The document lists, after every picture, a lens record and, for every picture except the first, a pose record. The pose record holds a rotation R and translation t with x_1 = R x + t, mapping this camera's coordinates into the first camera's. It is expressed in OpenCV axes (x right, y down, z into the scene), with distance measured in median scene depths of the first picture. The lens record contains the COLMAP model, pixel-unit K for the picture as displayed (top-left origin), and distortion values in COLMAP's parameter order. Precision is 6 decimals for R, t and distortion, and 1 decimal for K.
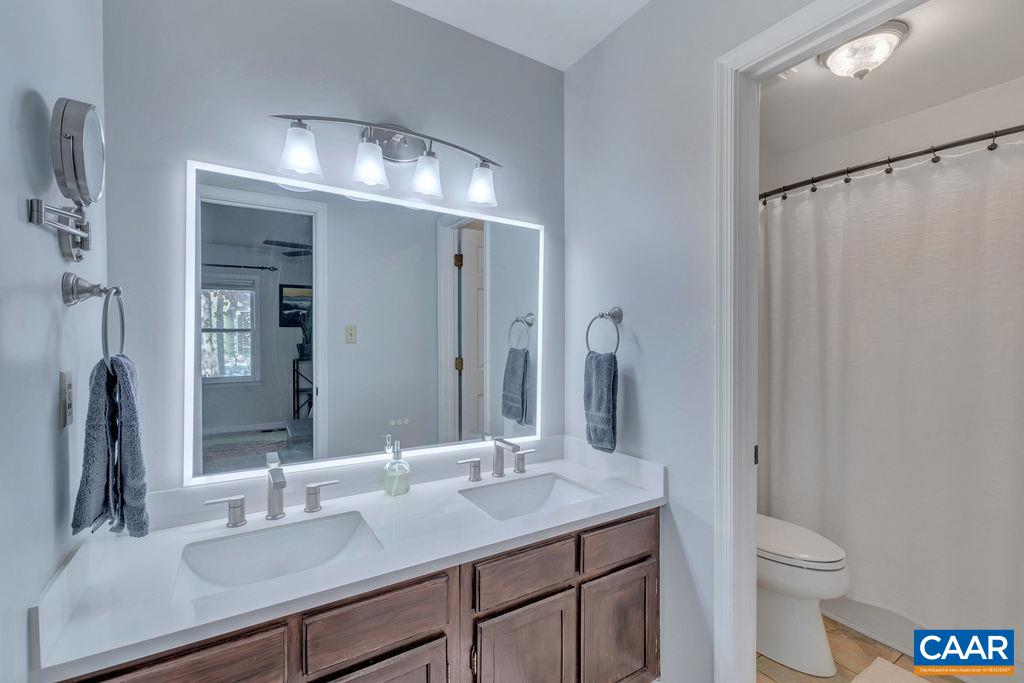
lens RADIAL K [[449.7, 0, 507.9], [0, 449.7, 341.5], [0, 0, 1]] dist [0.002752, -0.000695]
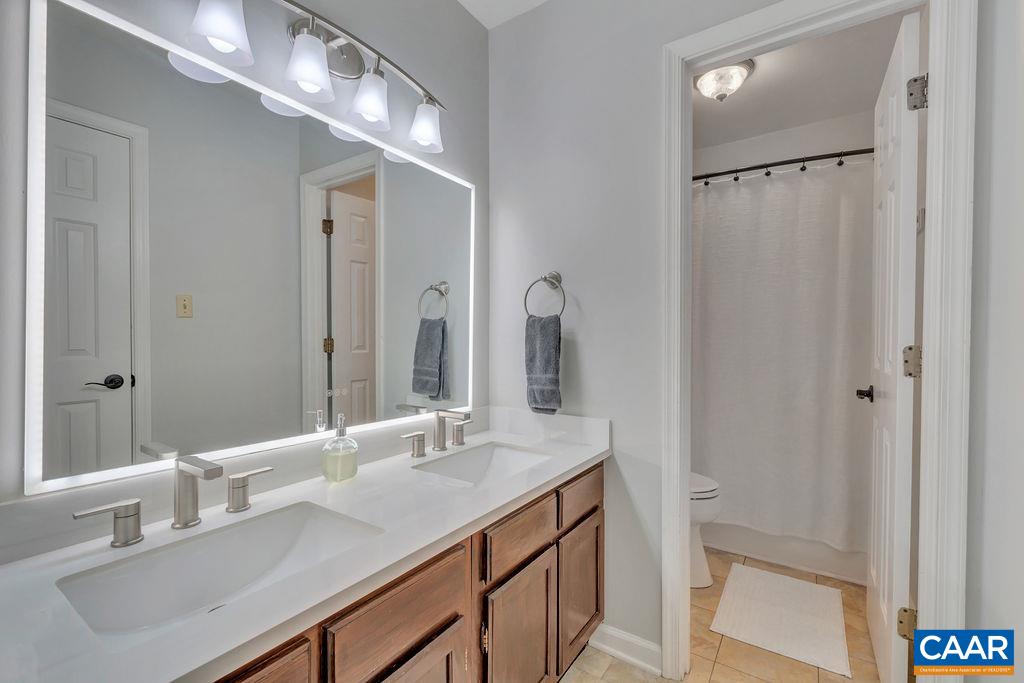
lens RADIAL K [[449.7, 0, 511.8], [0, 449.7, 344.5], [0, 0, 1]] dist [0.002752, -0.000695]
pose [[0.910301, -0.006021, 0.413903, -0.274270], [0.004574, 0.999979, 0.004488, 0.084459], [-0.413922, -0.002192, 0.910310, 0.114257]]
